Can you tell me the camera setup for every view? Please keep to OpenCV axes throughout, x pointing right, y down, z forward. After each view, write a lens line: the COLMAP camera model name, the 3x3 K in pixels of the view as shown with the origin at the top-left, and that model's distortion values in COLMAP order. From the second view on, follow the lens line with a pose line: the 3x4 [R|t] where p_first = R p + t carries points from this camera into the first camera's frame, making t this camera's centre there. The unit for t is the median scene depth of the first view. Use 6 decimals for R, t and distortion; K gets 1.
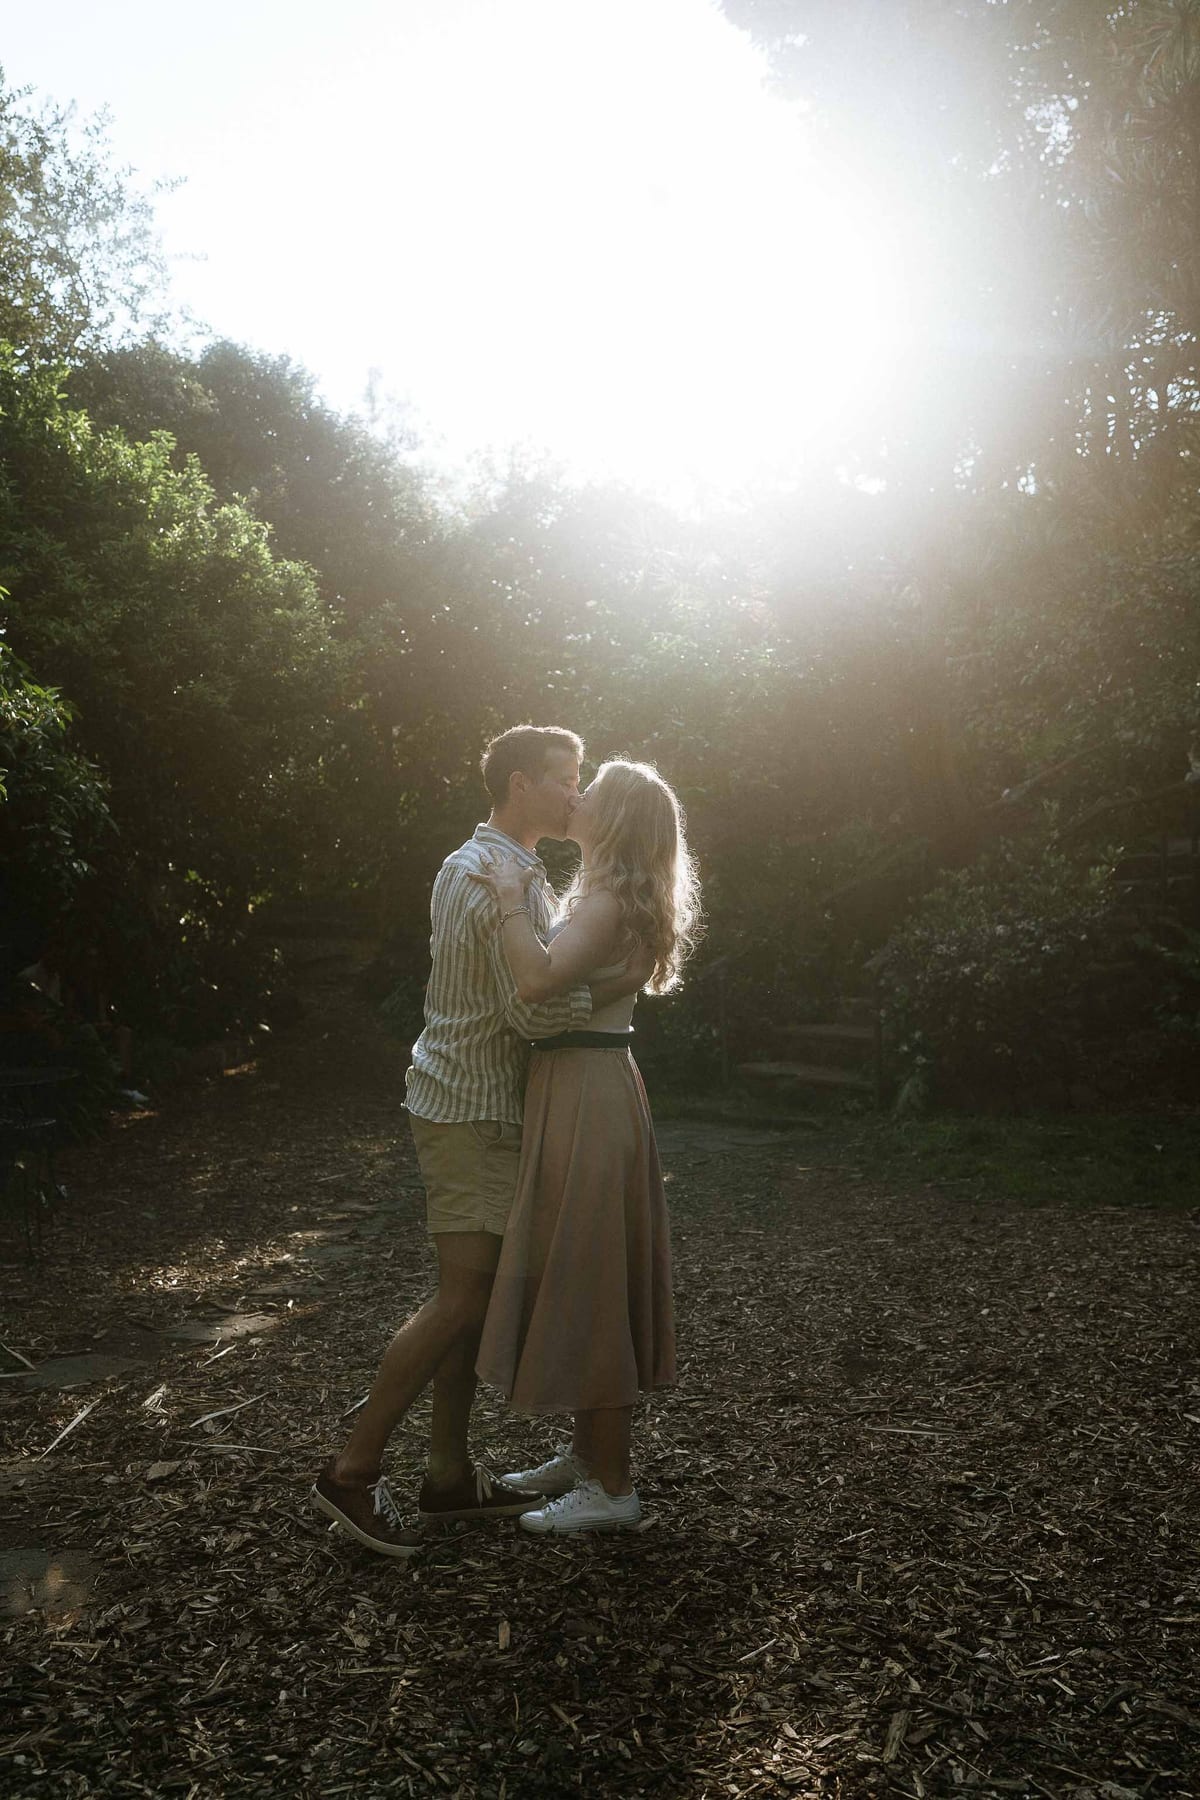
lens RADIAL K [[1772.6, 0, 597.6], [0, 1772.6, 896.1], [0, 0, 1]] dist [-0.040839, 0.170209]
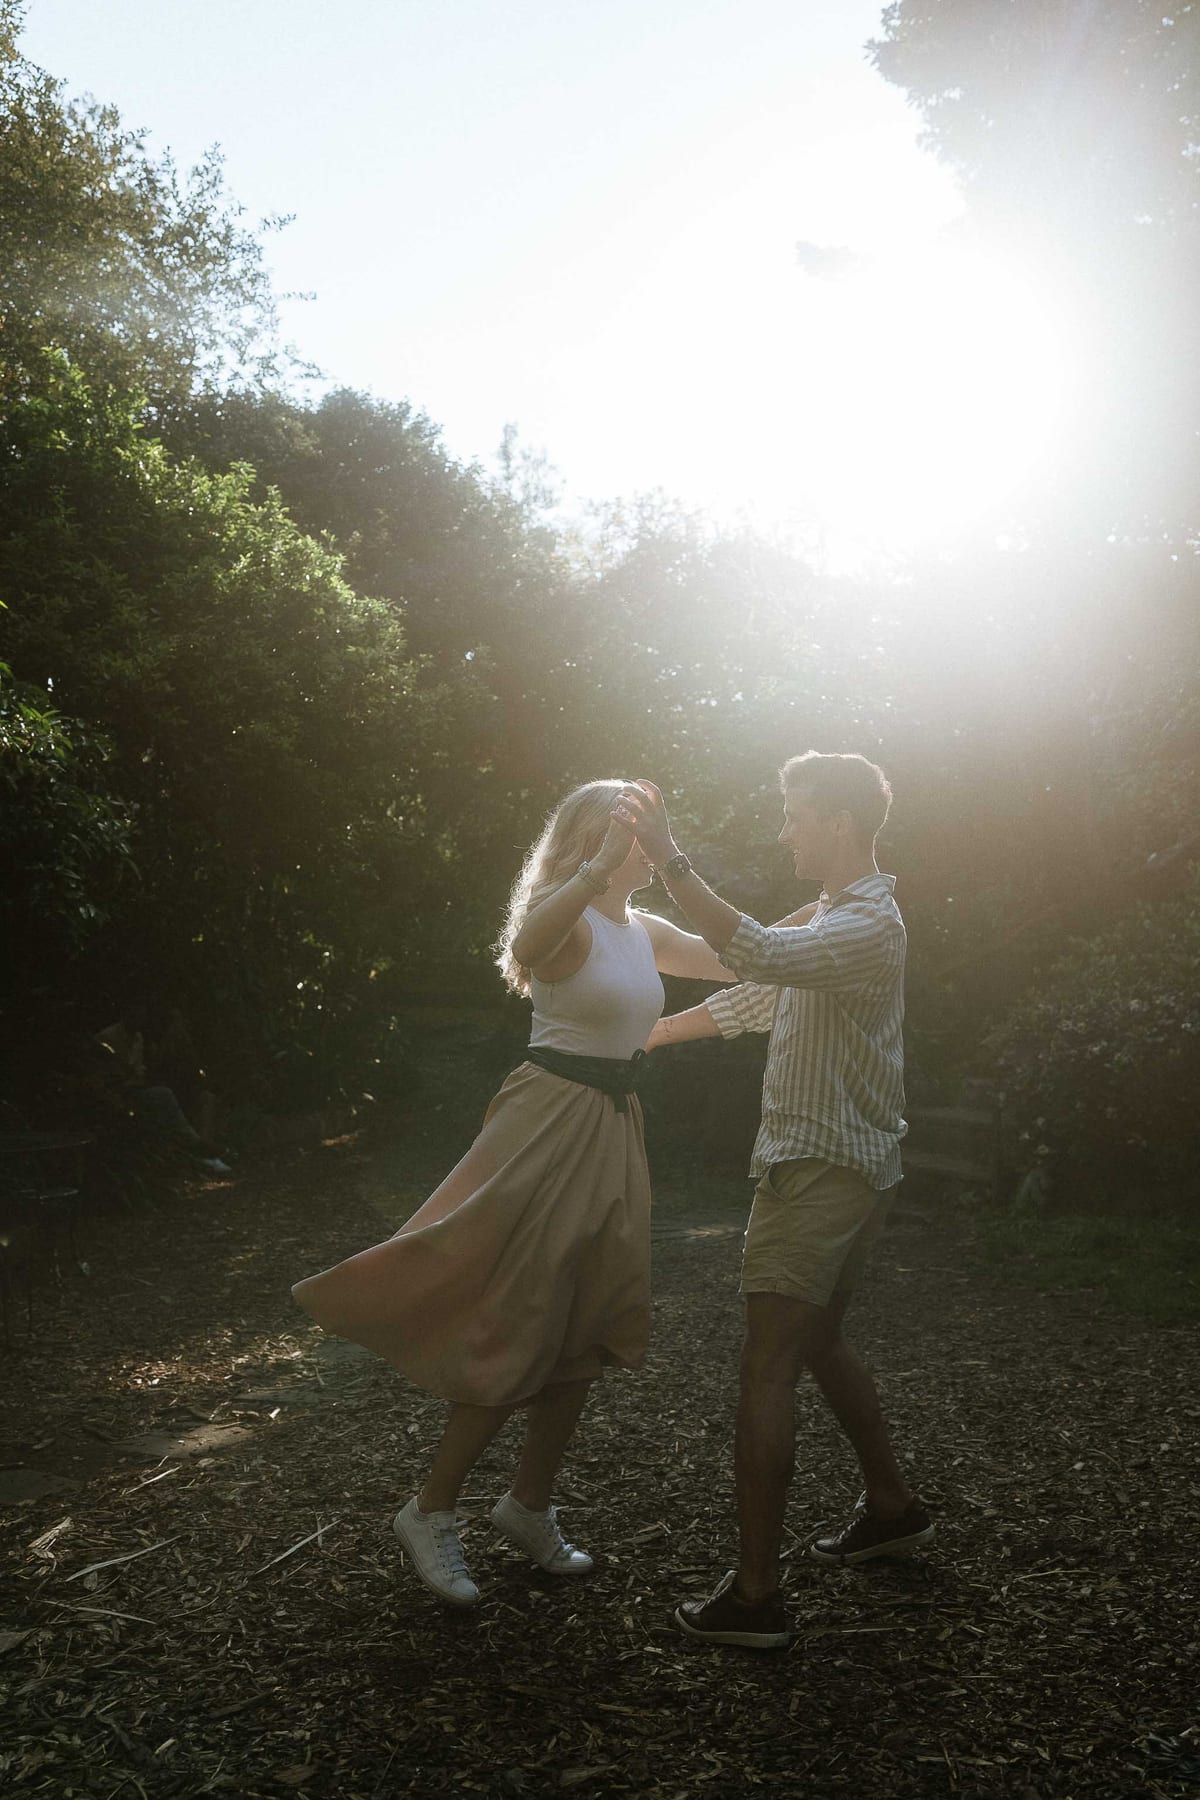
lens RADIAL K [[1818.3, 0, 581.5], [0, 1818.3, 902.6], [0, 0, 1]] dist [-0.039368, 0.157790]
pose [[0.996108, 0.015339, -0.086800, 0.027929], [-0.018482, 0.999198, -0.035516, 0.004970], [0.086186, 0.036982, 0.995592, 0.066165]]
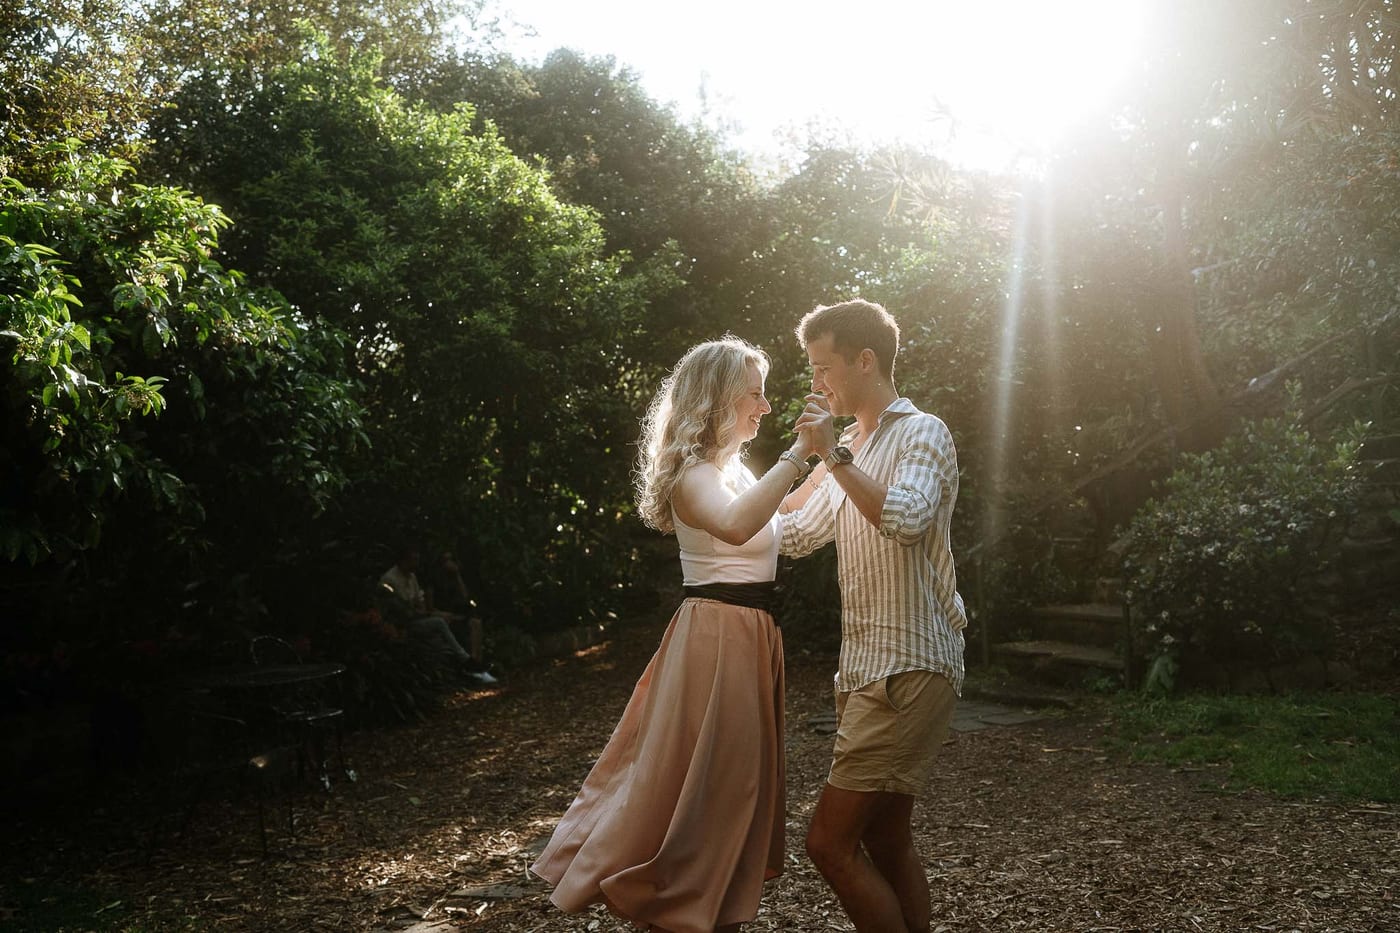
lens RADIAL K [[1443.5, 0, 658.6], [0, 1443.5, 455.7], [0, 0, 1]] dist [-0.044015, 0.182015]
pose [[0.983682, -0.040266, -0.175352, 0.041926], [0.034722, 0.998799, -0.034568, 0.005079], [0.176534, 0.027916, 0.983899, 0.124216]]
